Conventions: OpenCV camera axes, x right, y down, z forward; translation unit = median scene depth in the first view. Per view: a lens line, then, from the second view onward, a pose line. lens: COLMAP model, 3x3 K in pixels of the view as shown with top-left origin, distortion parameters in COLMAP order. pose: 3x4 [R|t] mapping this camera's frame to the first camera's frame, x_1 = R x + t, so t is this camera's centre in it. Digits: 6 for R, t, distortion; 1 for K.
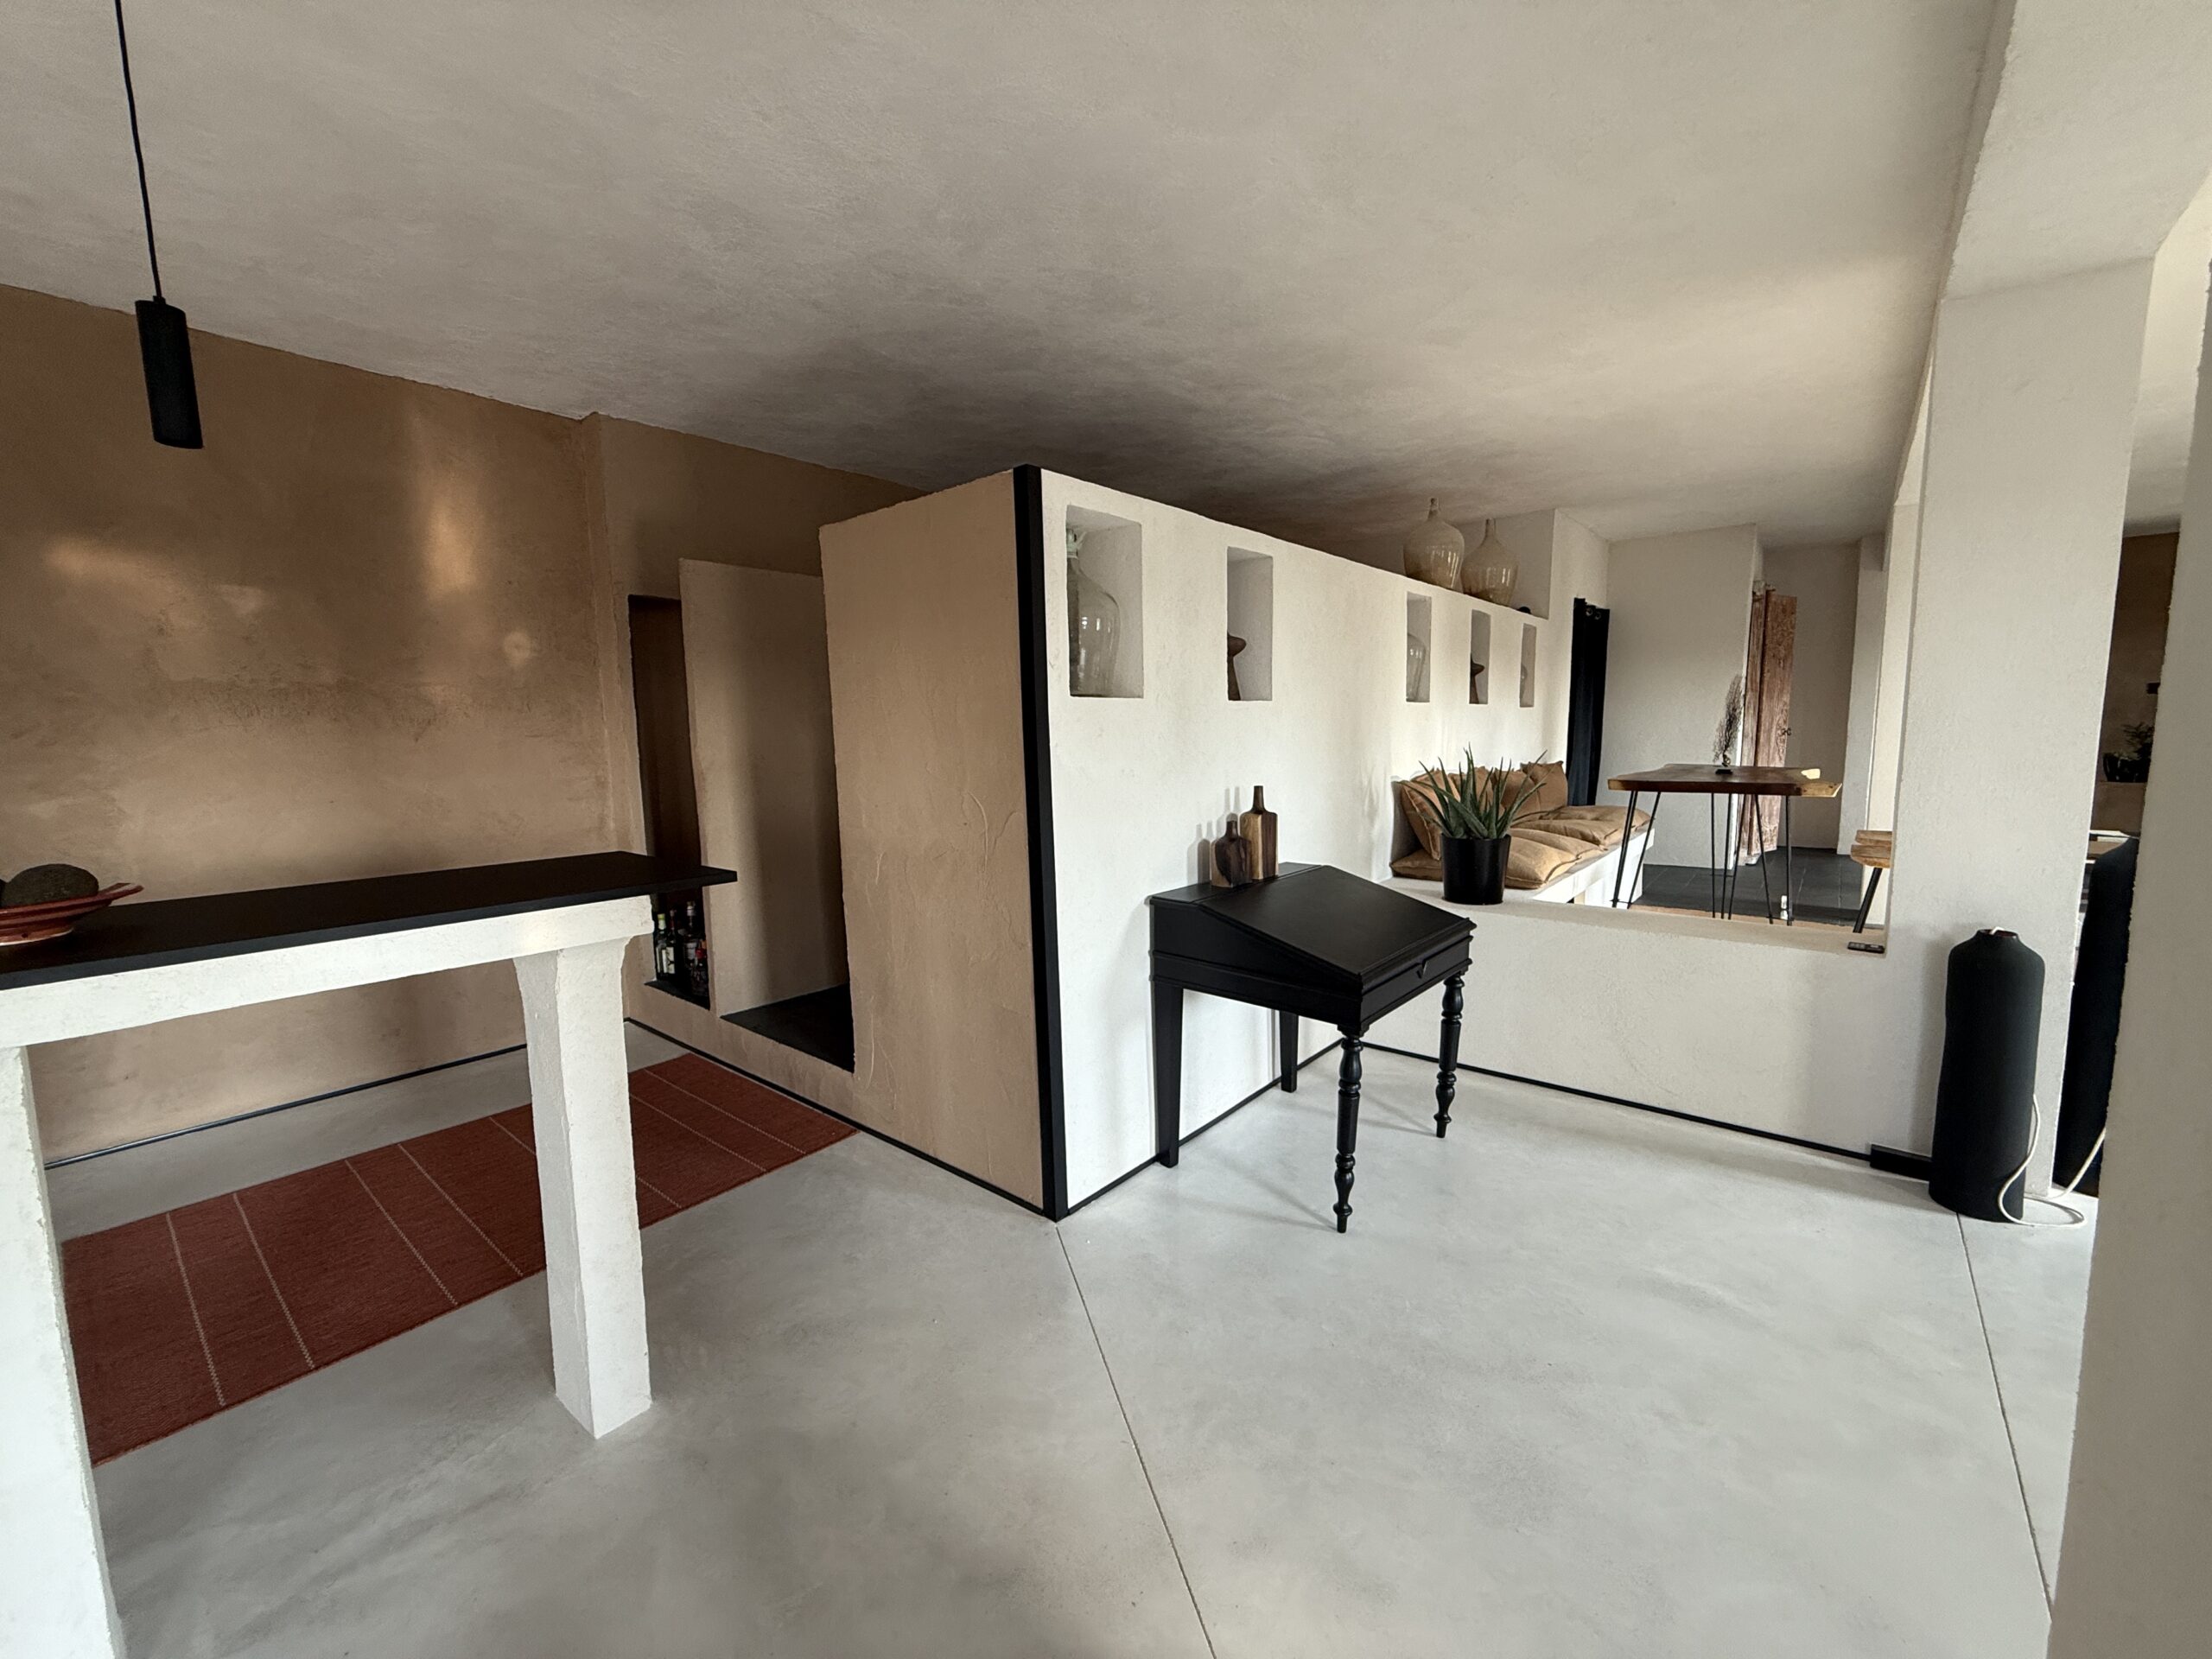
lens RADIAL K [[881.5, 0, 1103.2], [0, 881.5, 832.2], [0, 0, 1]] dist [0.001173, -0.000256]
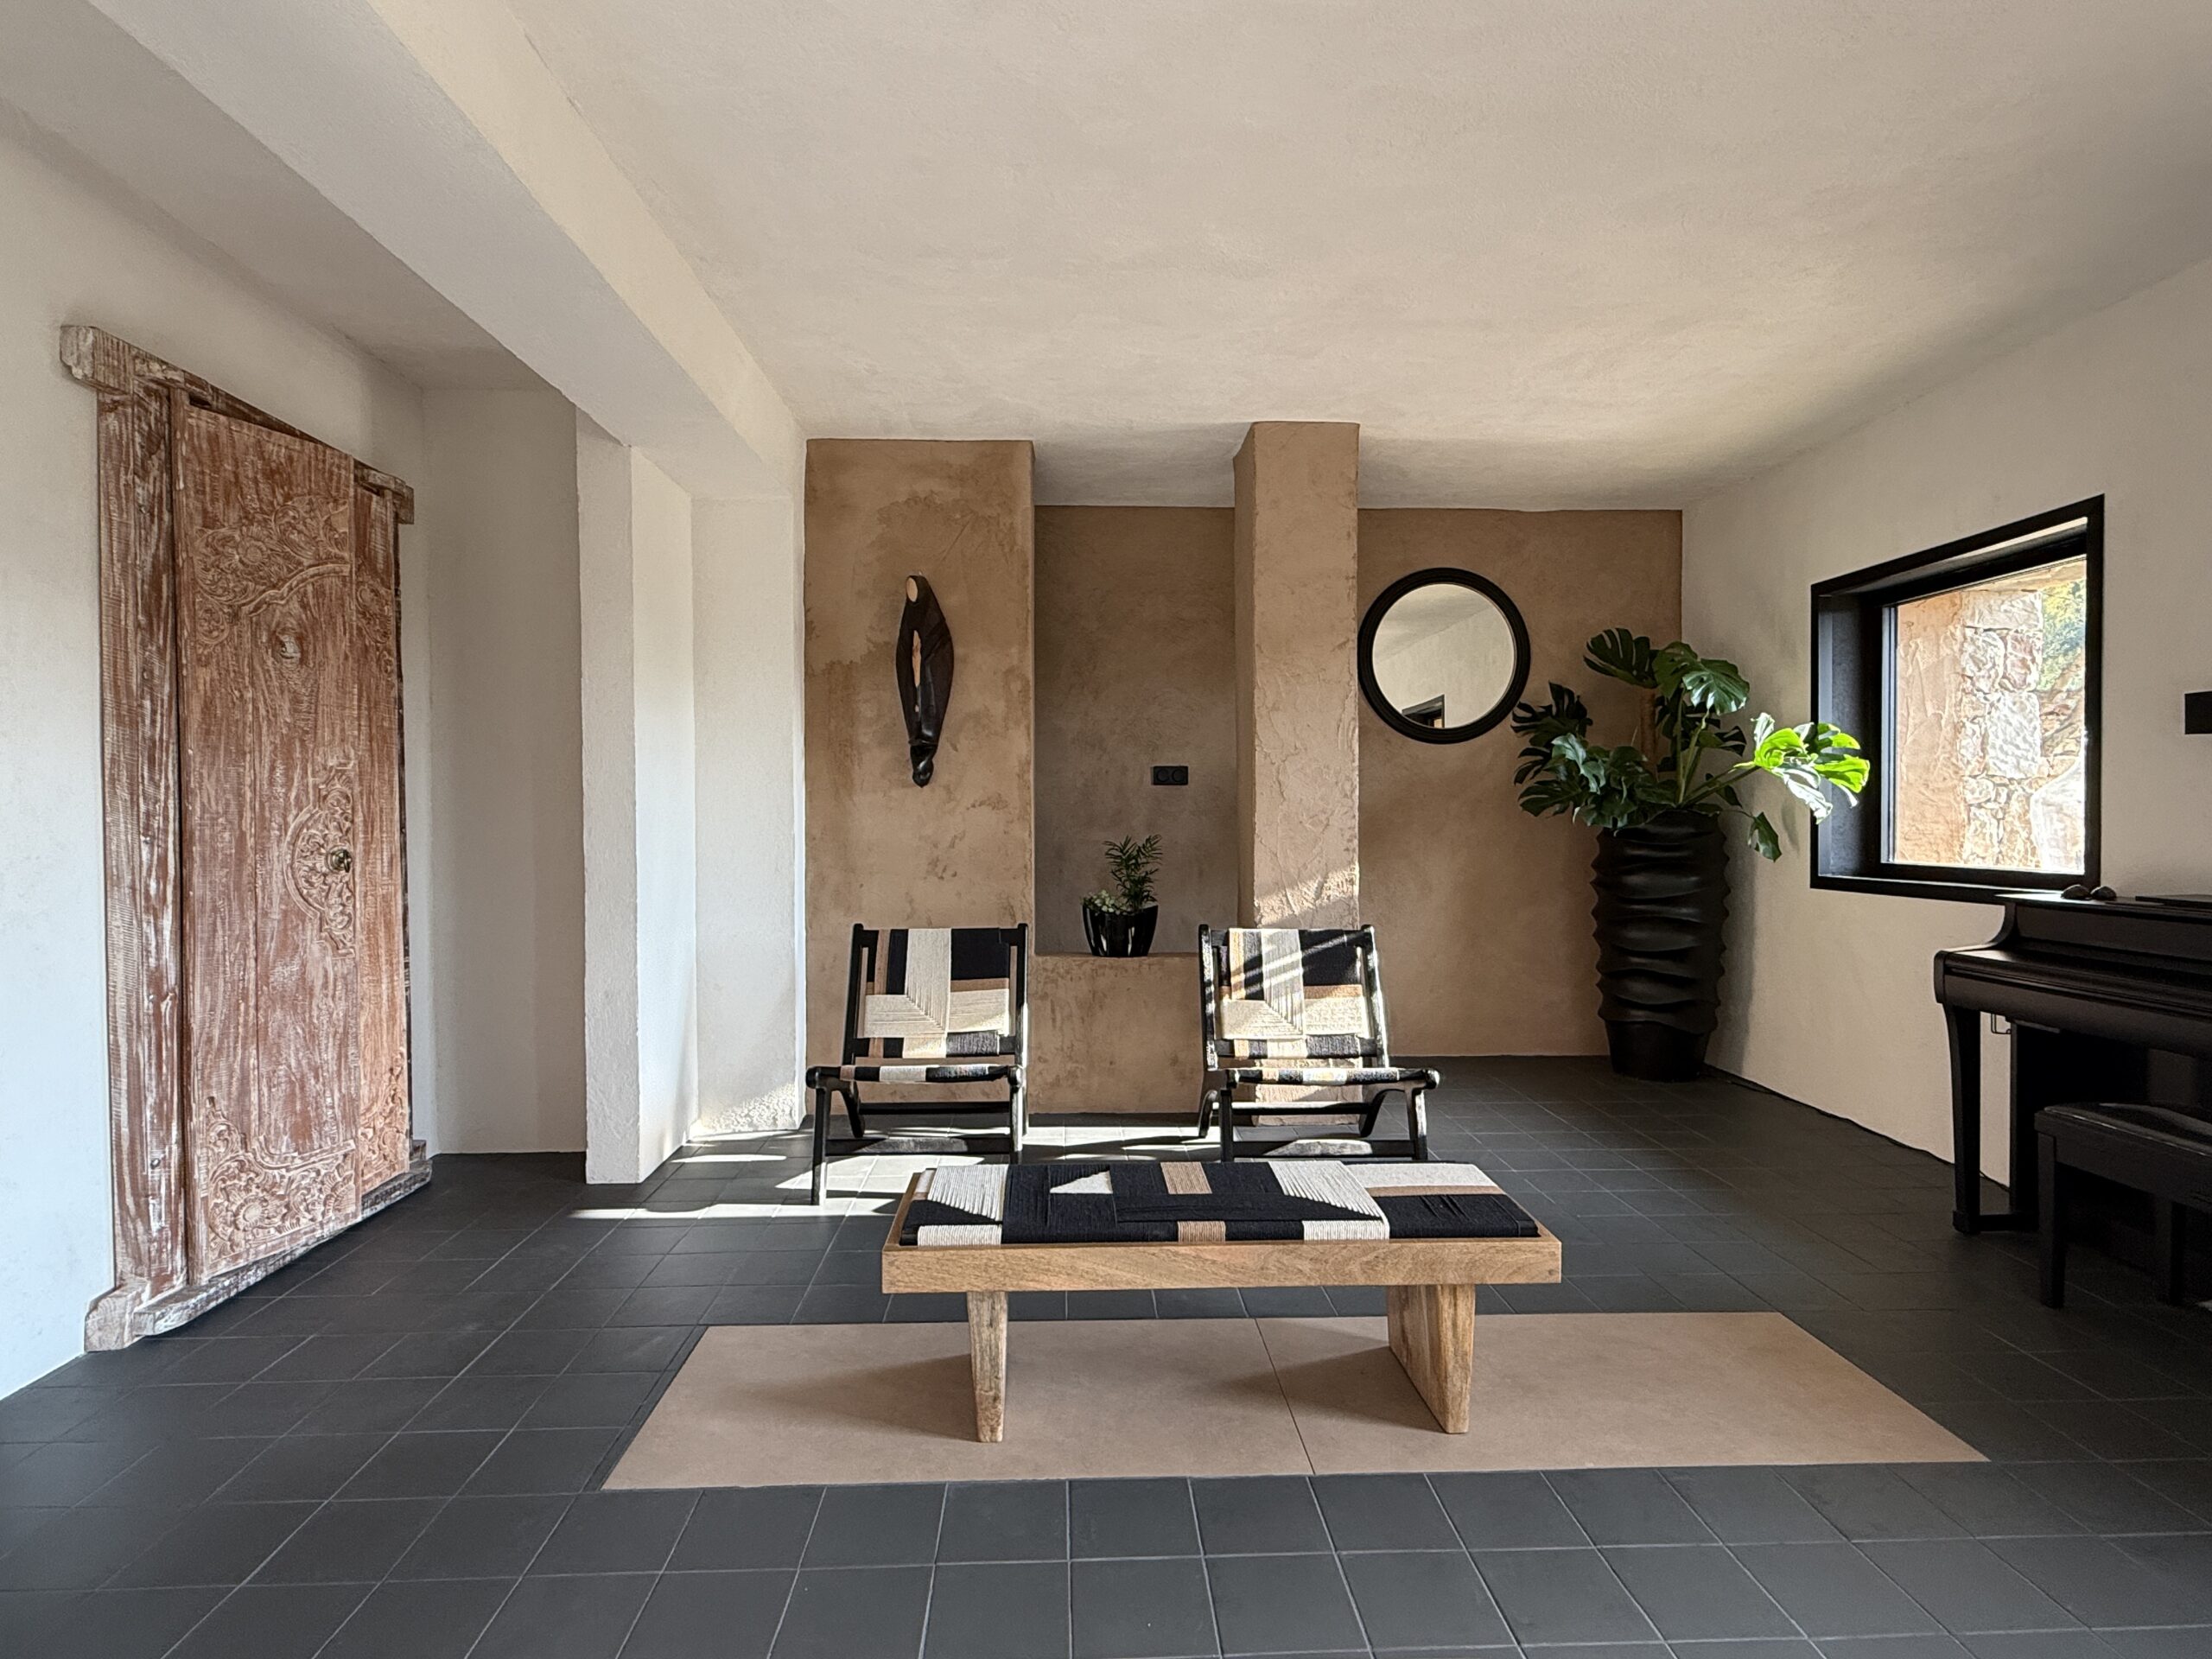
lens RADIAL K [[1146.3, 0, 1105.2], [0, 1146.3, 834.4], [0, 0, 1]] dist [0.002209, -0.000214]
pose [[0.743050, 0.004942, 0.669218, 1.633727], [0.067597, 0.994304, -0.082398, -0.163659], [-0.665814, 0.106463, 0.738484, 1.173995]]
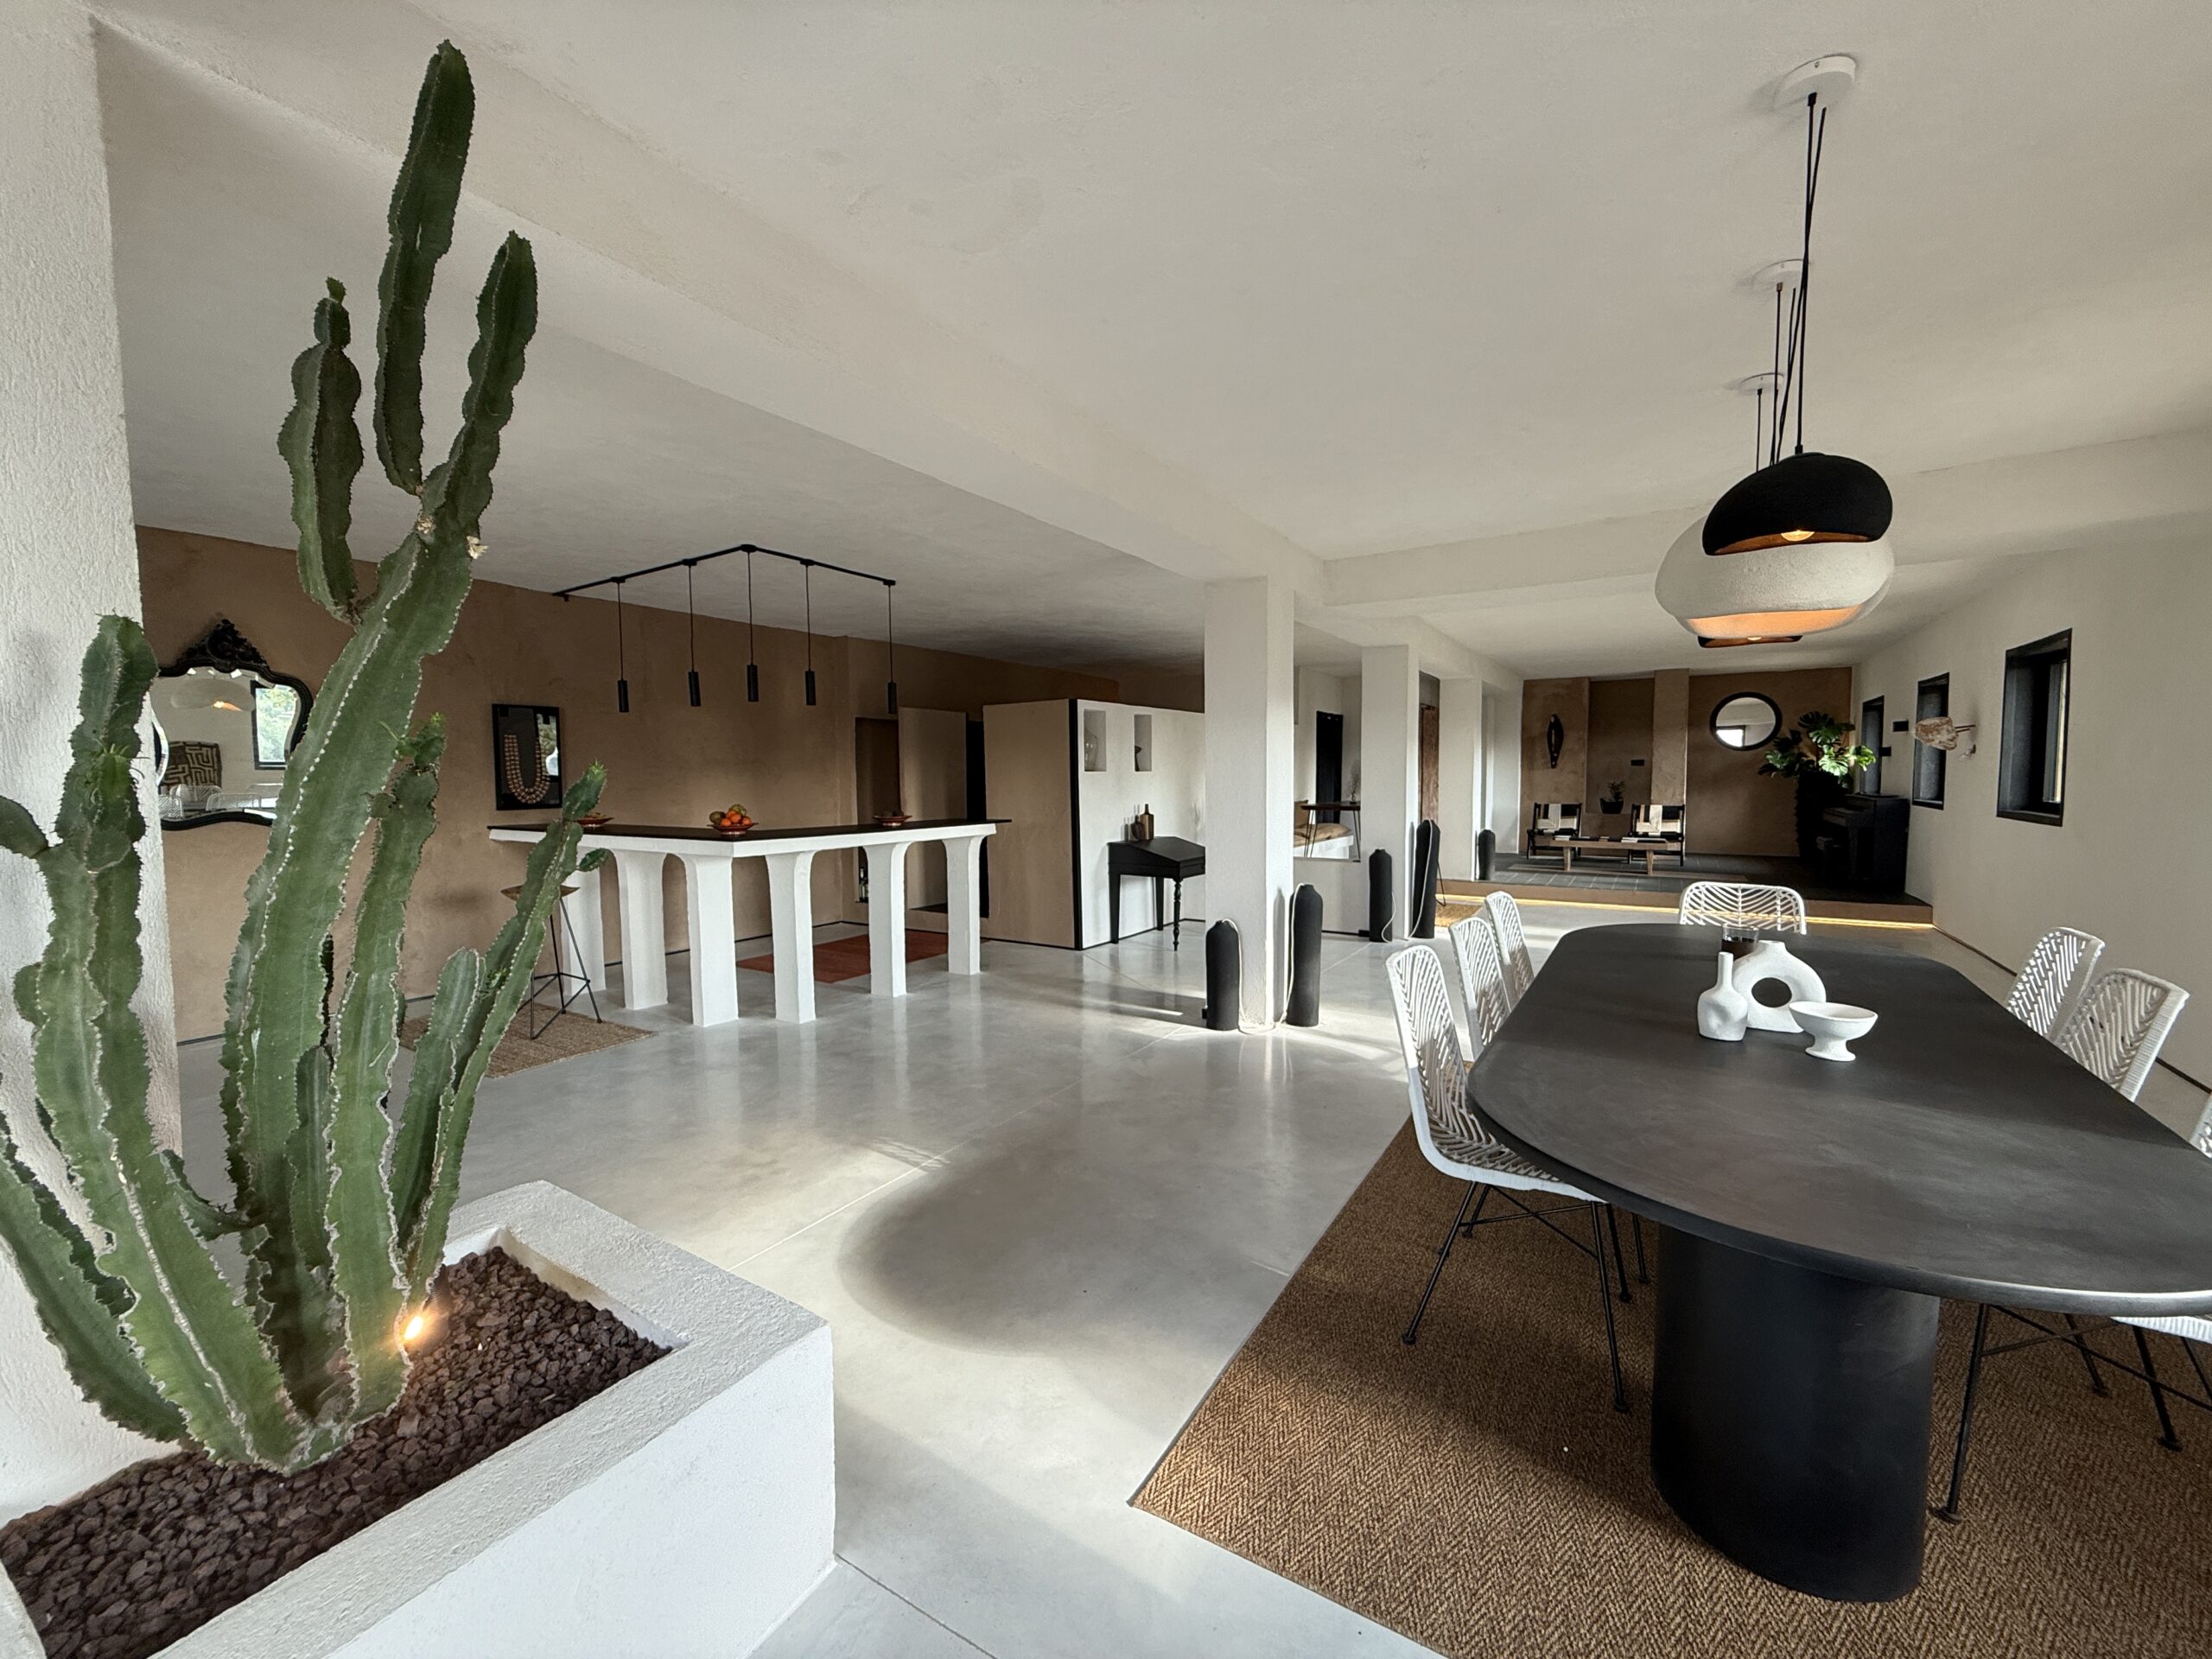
lens RADIAL K [[881.5, 0, 1103.2], [0, 881.5, 832.2], [0, 0, 1]] dist [0.001173, -0.000256]
pose [[0.991915, 0.000770, 0.126905, -0.281459], [0.006282, 0.998458, -0.055159, 0.172956], [-0.126752, 0.055510, 0.990380, -1.554918]]
